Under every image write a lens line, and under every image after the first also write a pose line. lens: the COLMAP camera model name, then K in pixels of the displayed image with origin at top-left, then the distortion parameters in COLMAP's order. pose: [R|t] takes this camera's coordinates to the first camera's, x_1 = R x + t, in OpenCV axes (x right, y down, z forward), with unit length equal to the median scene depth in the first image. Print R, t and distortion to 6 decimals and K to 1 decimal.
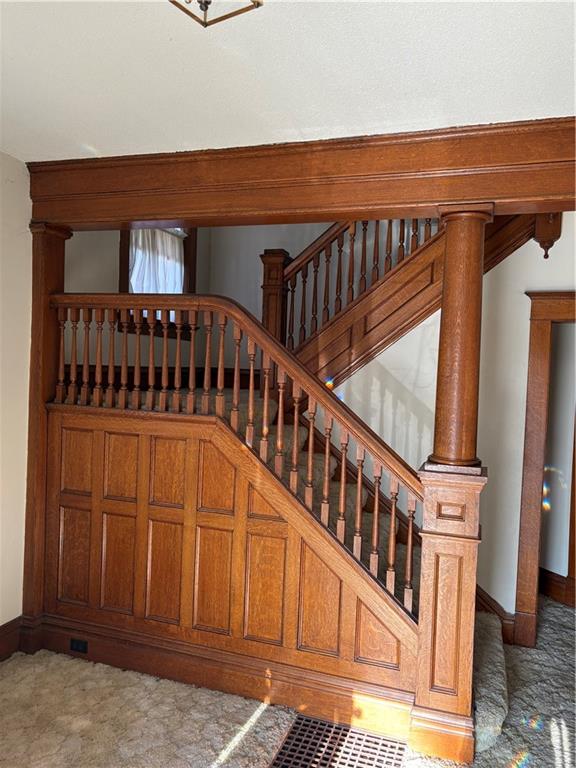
lens RADIAL K [[579.8, 0, 288.7], [0, 579.8, 383.2], [0, 0, 1]] dist [0.053033, -0.056147]
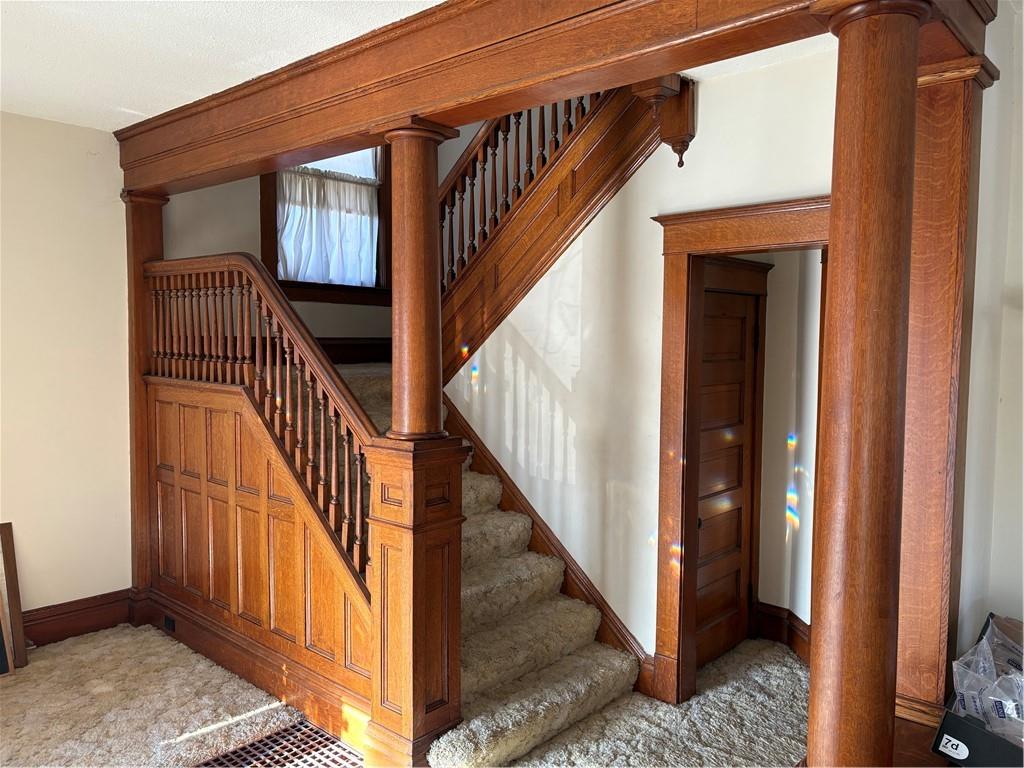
lens RADIAL K [[773.1, 0, 508.3], [0, 773.1, 386.3], [0, 0, 1]] dist [0.053033, -0.056147]
pose [[0.918285, -0.005132, -0.395887, 0.674405], [0.015197, 0.999636, 0.022294, 0.032666], [0.395628, -0.026489, 0.918029, 0.041124]]
